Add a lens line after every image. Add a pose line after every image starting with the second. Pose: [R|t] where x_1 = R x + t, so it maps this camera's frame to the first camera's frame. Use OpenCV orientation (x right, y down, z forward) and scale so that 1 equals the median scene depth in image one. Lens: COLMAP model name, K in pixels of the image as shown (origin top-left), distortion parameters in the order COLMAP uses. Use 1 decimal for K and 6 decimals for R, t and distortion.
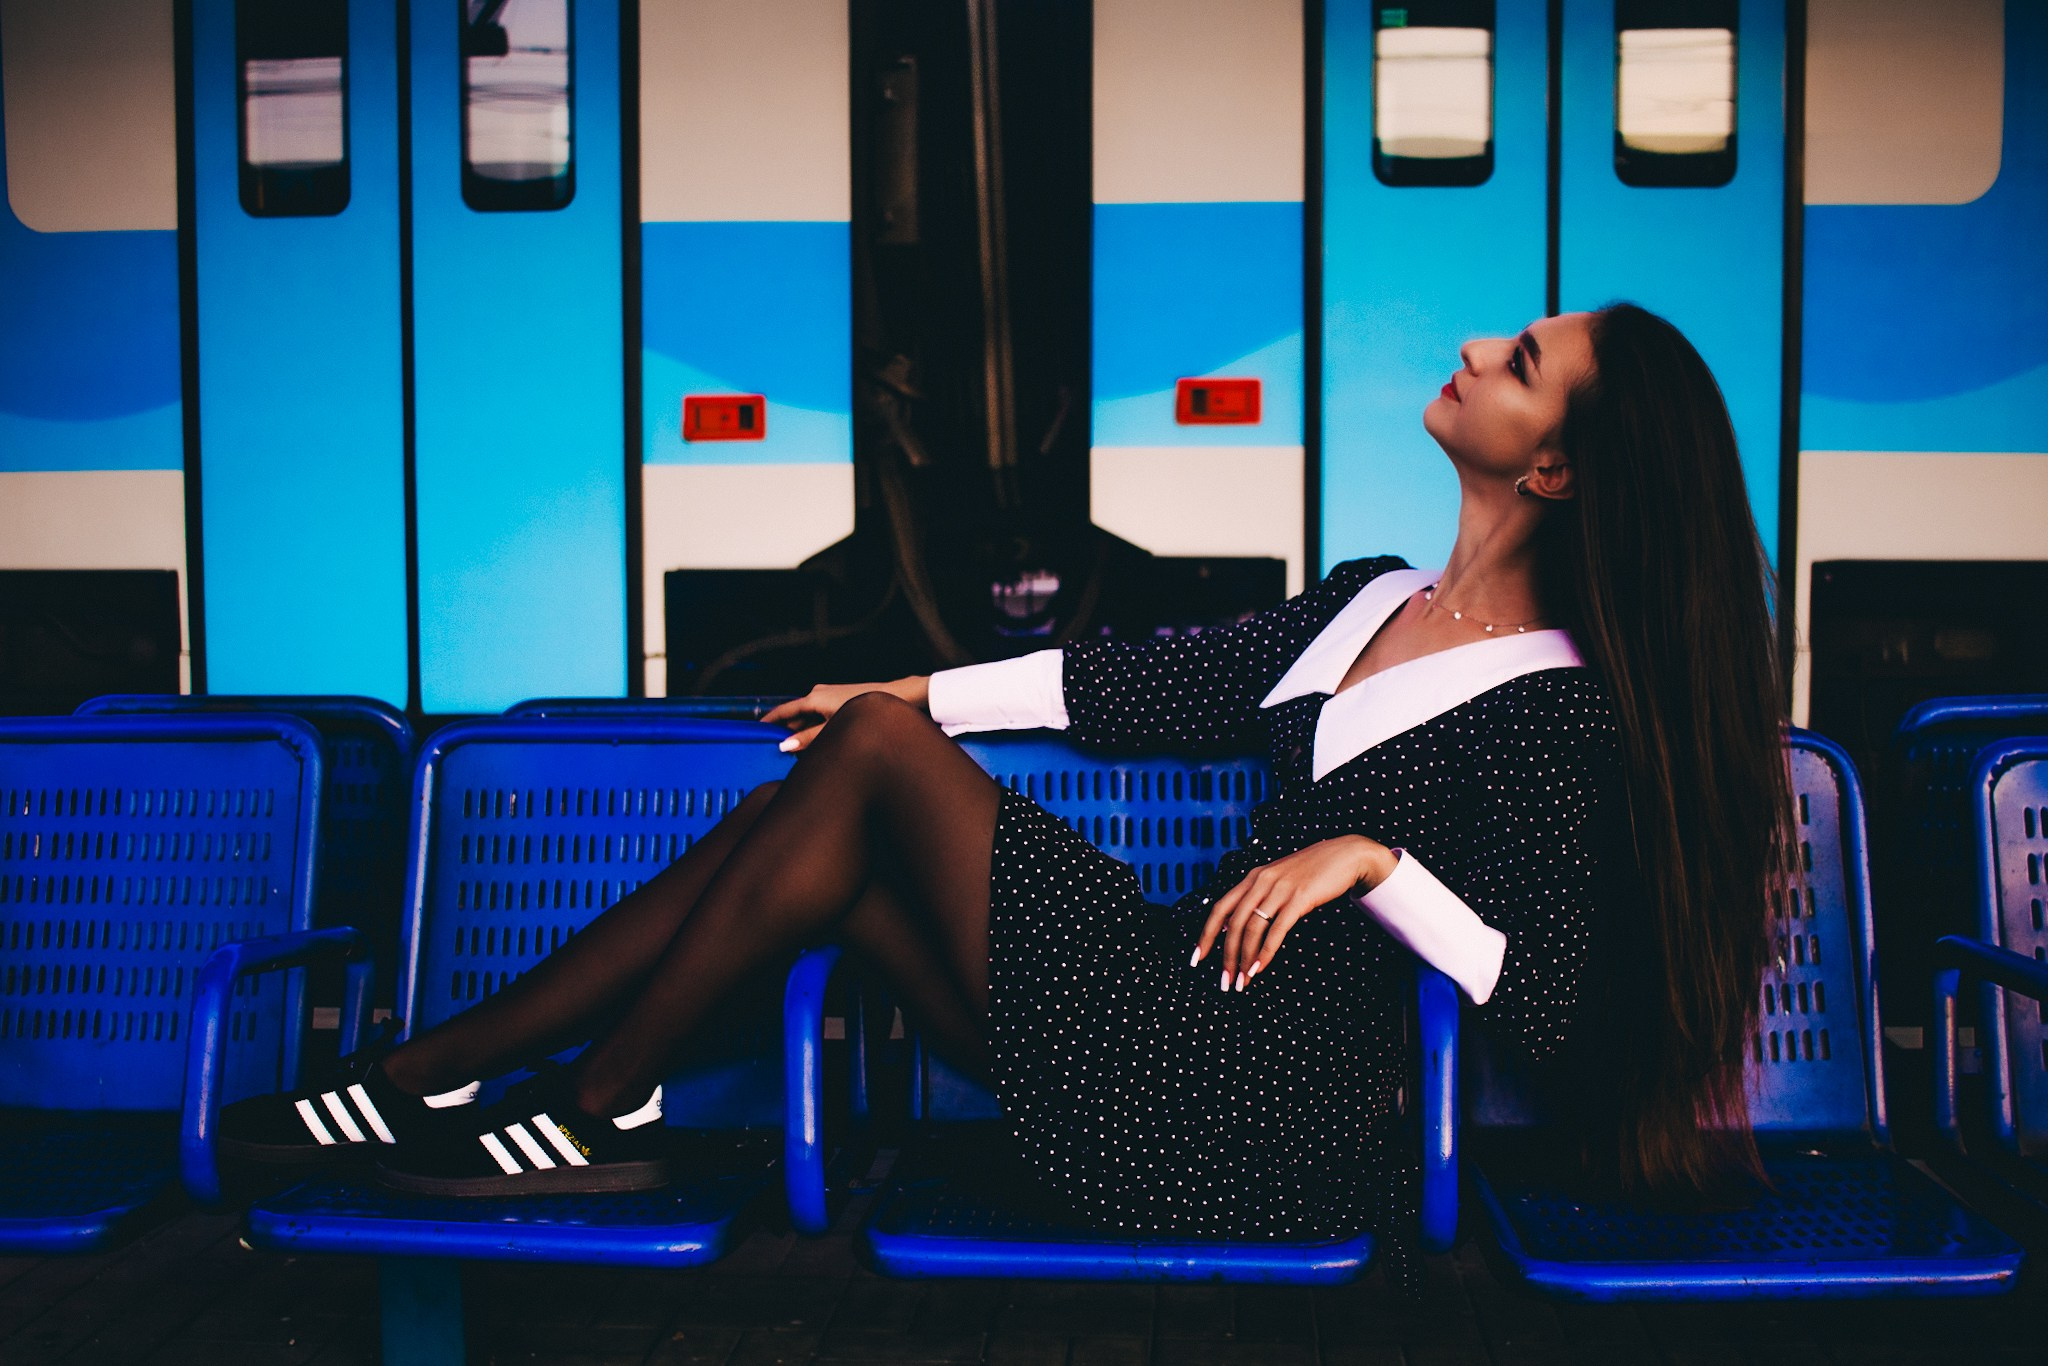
lens RADIAL K [[2280.8, 0, 1024.0], [0, 2280.8, 683.0], [0, 0, 1]] dist [-0.119250, 0.096617]
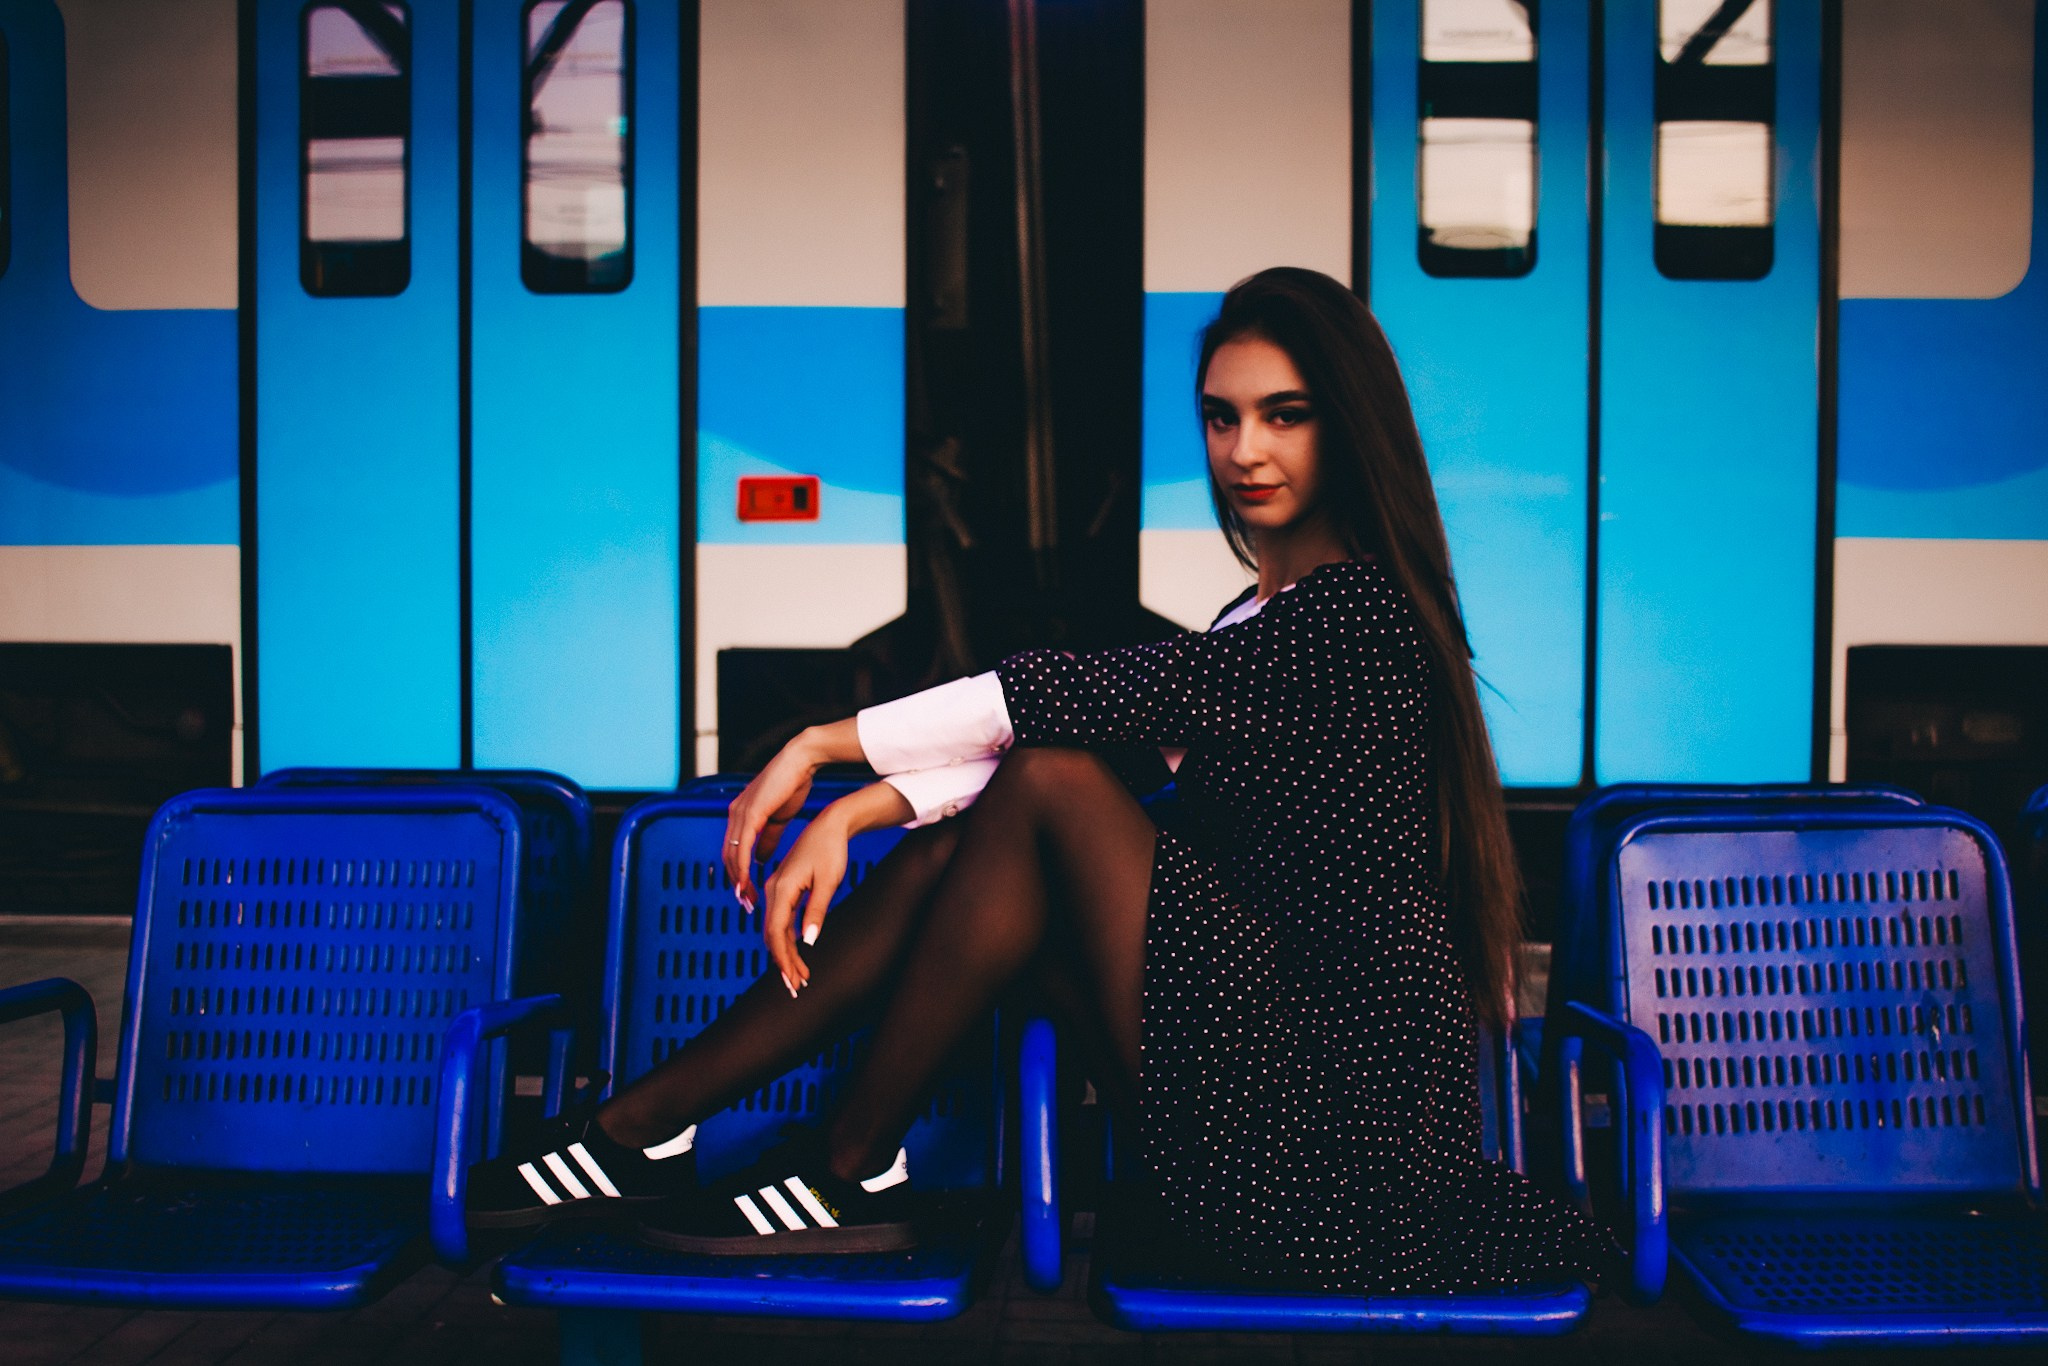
lens RADIAL K [[2280.8, 0, 1024.0], [0, 2280.8, 683.0], [0, 0, 1]] dist [-0.119250, 0.096617]
pose [[0.999932, 0.006079, 0.009930, -0.093514], [-0.005730, 0.999380, -0.034743, 0.000722], [-0.010135, 0.034683, 0.999347, -0.040112]]
